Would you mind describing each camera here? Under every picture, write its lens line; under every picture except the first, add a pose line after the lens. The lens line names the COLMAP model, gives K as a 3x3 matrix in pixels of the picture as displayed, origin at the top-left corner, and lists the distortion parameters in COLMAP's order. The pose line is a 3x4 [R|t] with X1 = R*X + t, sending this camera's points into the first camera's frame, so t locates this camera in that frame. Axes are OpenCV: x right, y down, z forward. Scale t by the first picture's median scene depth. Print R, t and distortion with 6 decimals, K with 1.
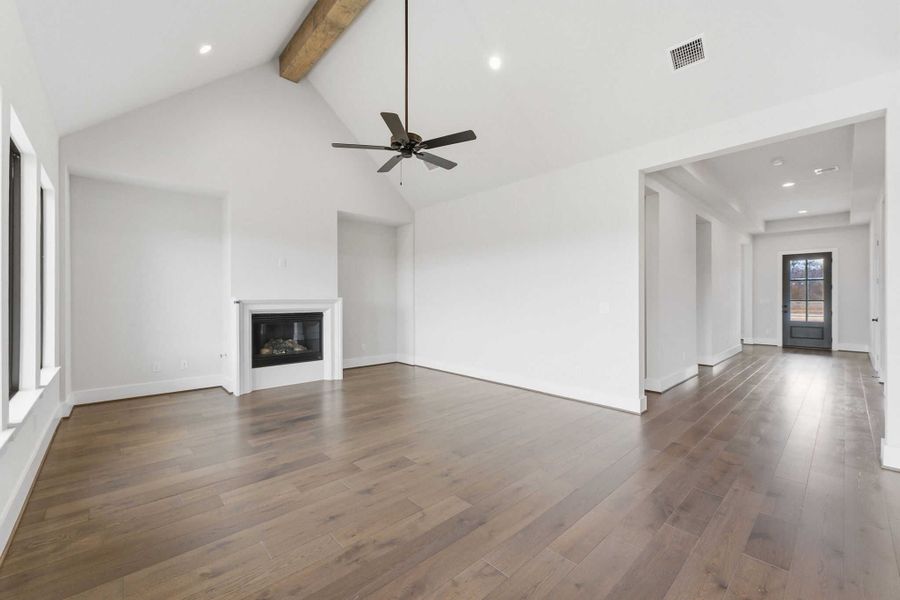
lens RADIAL K [[373.1, 0, 450.0], [0, 373.1, 300.0], [0, 0, 1]] dist [0.000106, -0.000016]
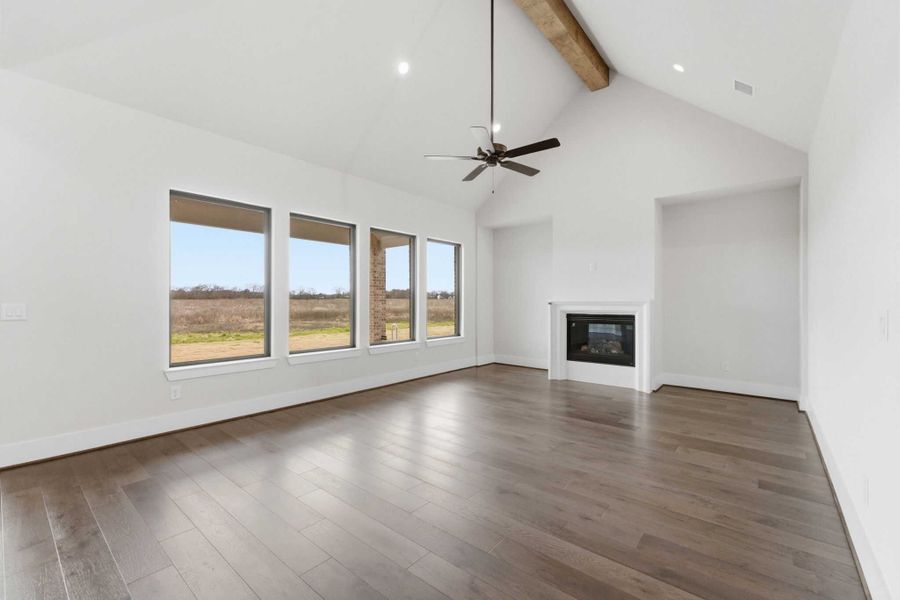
lens RADIAL K [[373.1, 0, 450.0], [0, 373.1, 300.0], [0, 0, 1]] dist [0.000106, -0.000016]
pose [[0.126716, 0.003825, -0.991932, 0.545685], [-0.000688, 0.999993, 0.003769, -0.008924], [0.991939, 0.000205, 0.126717, 0.457428]]
